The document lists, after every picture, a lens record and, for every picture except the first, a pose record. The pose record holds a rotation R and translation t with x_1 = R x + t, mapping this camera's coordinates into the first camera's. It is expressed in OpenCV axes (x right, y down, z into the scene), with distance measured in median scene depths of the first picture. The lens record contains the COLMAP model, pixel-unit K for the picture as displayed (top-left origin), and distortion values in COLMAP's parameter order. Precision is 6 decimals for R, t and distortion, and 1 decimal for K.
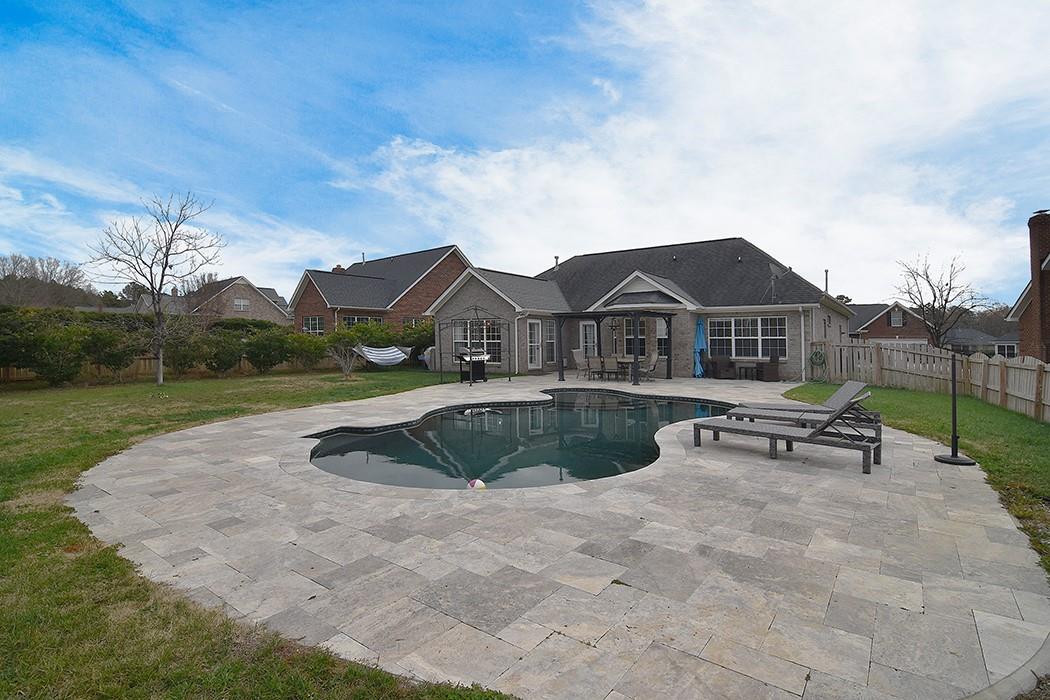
lens RADIAL K [[514.7, 0, 523.9], [0, 514.7, 319.6], [0, 0, 1]] dist [-0.005894, -0.000311]
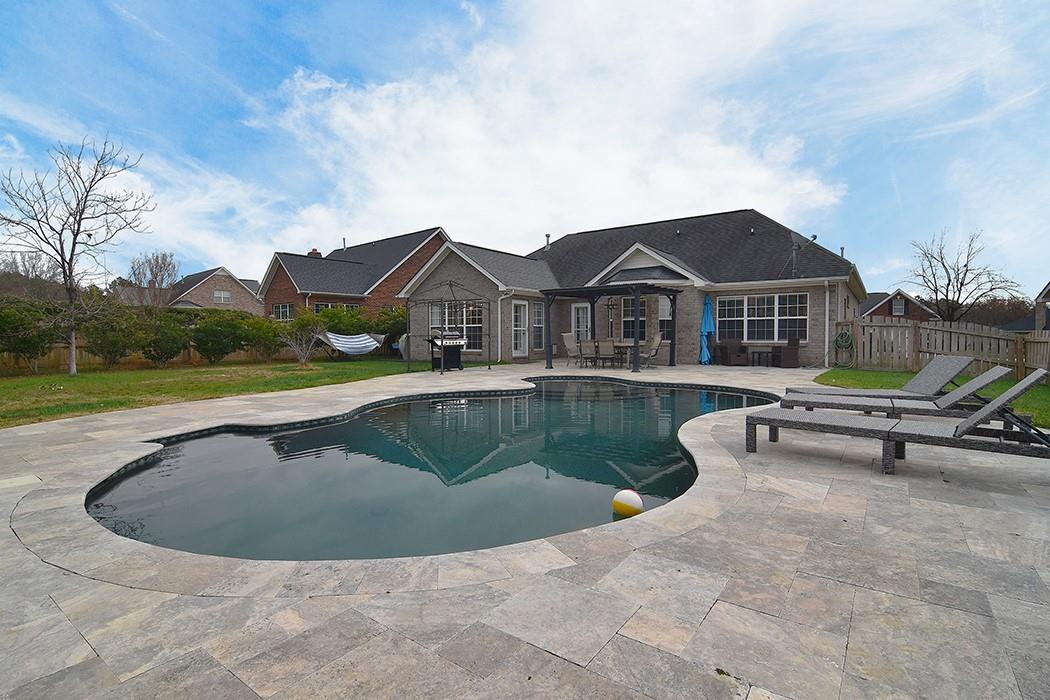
lens RADIAL K [[505.5, 0, 528.5], [0, 505.5, 351.4], [0, 0, 1]] dist [-0.014935, -0.000527]
pose [[0.999771, -0.004819, 0.020870, 0.018700], [0.003339, 0.997514, 0.070393, 0.028824], [-0.021157, -0.070307, 0.997301, 0.145552]]
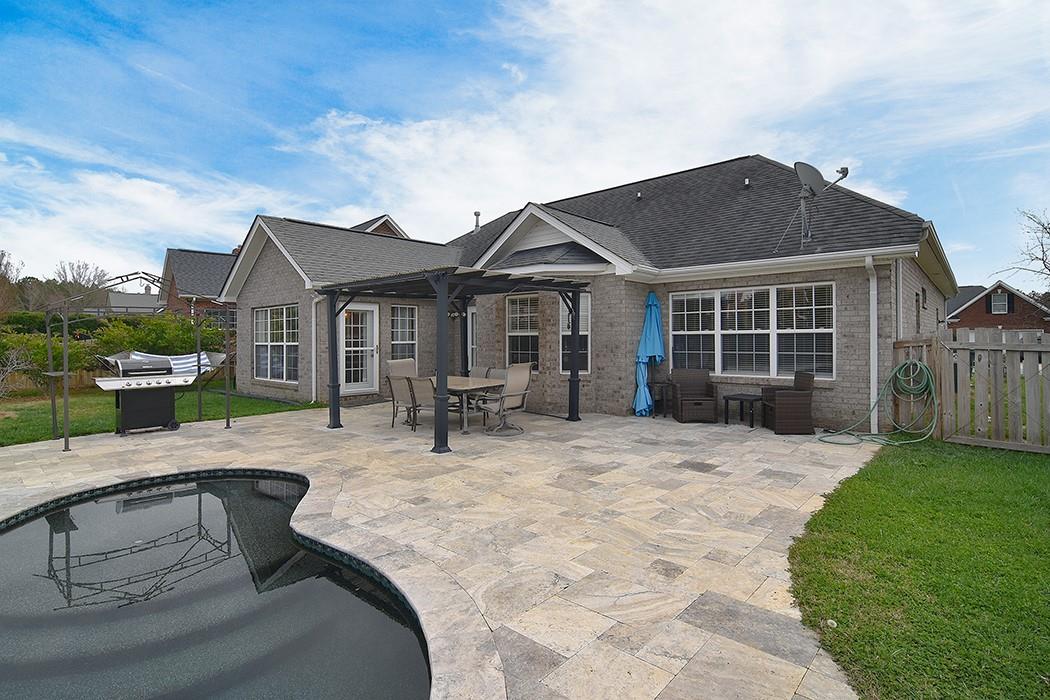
lens RADIAL K [[508.4, 0, 520.1], [0, 508.4, 337.9], [0, 0, 1]] dist [-0.002168, -0.000366]
pose [[0.995715, -0.009591, -0.091981, 0.263530], [0.013260, 0.999137, 0.039365, 0.019135], [0.091525, -0.040416, 0.994982, 0.503825]]
